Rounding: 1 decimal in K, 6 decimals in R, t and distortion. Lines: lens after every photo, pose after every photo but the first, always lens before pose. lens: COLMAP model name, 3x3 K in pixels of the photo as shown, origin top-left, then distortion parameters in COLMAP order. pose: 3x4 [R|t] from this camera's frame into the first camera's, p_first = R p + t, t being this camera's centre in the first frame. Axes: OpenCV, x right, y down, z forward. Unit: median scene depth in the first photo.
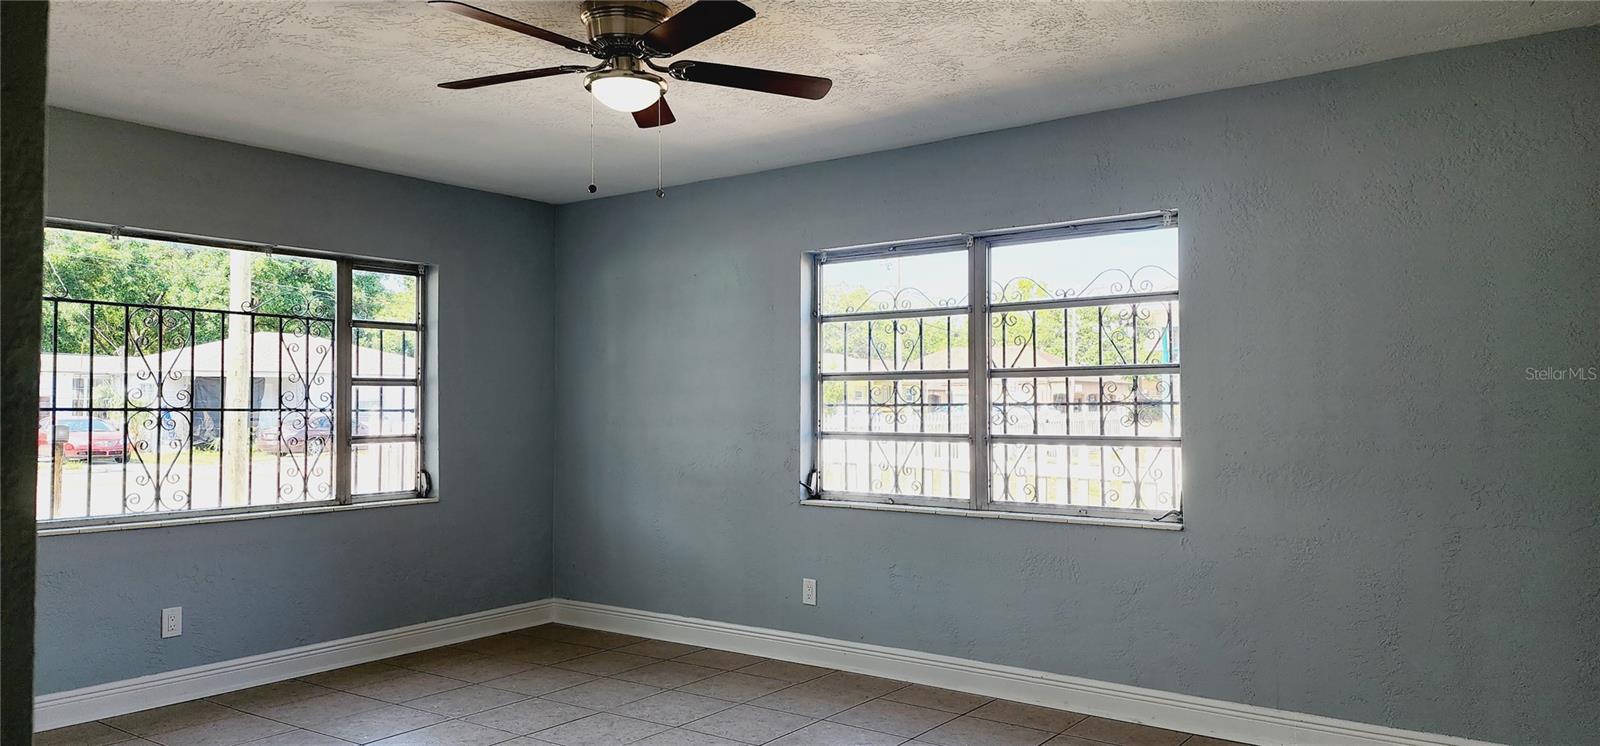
lens RADIAL K [[1114.5, 0, 797.5], [0, 1114.5, 381.5], [0, 0, 1]] dist [0.195380, -0.241688]
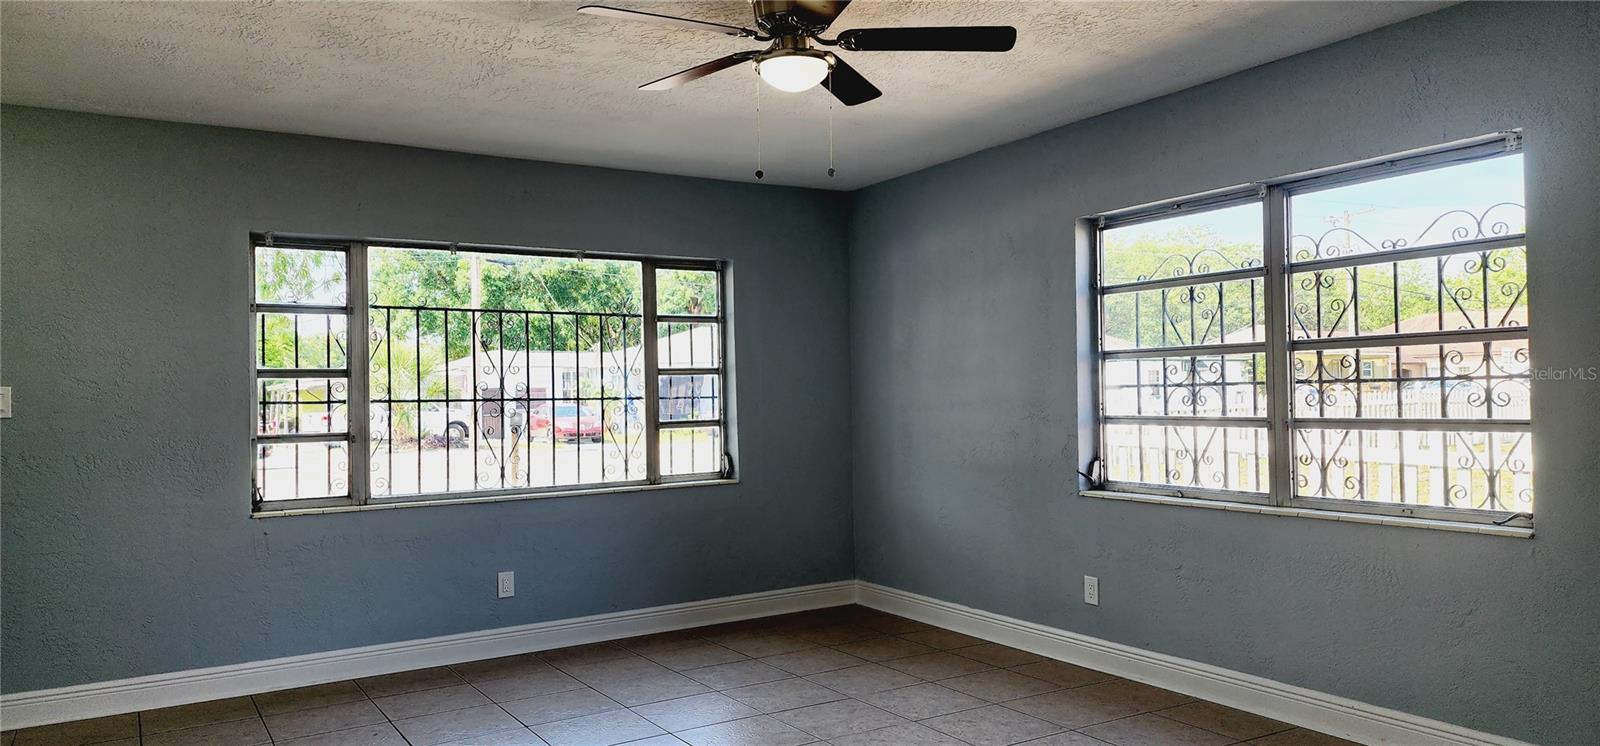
lens RADIAL K [[1114.5, 0, 797.5], [0, 1114.5, 381.5], [0, 0, 1]] dist [0.195380, -0.241688]
pose [[0.929682, -0.019380, -0.367854, 0.131058], [0.025320, 0.999615, 0.011328, 0.000679], [0.367493, -0.019846, 0.929815, 0.056525]]
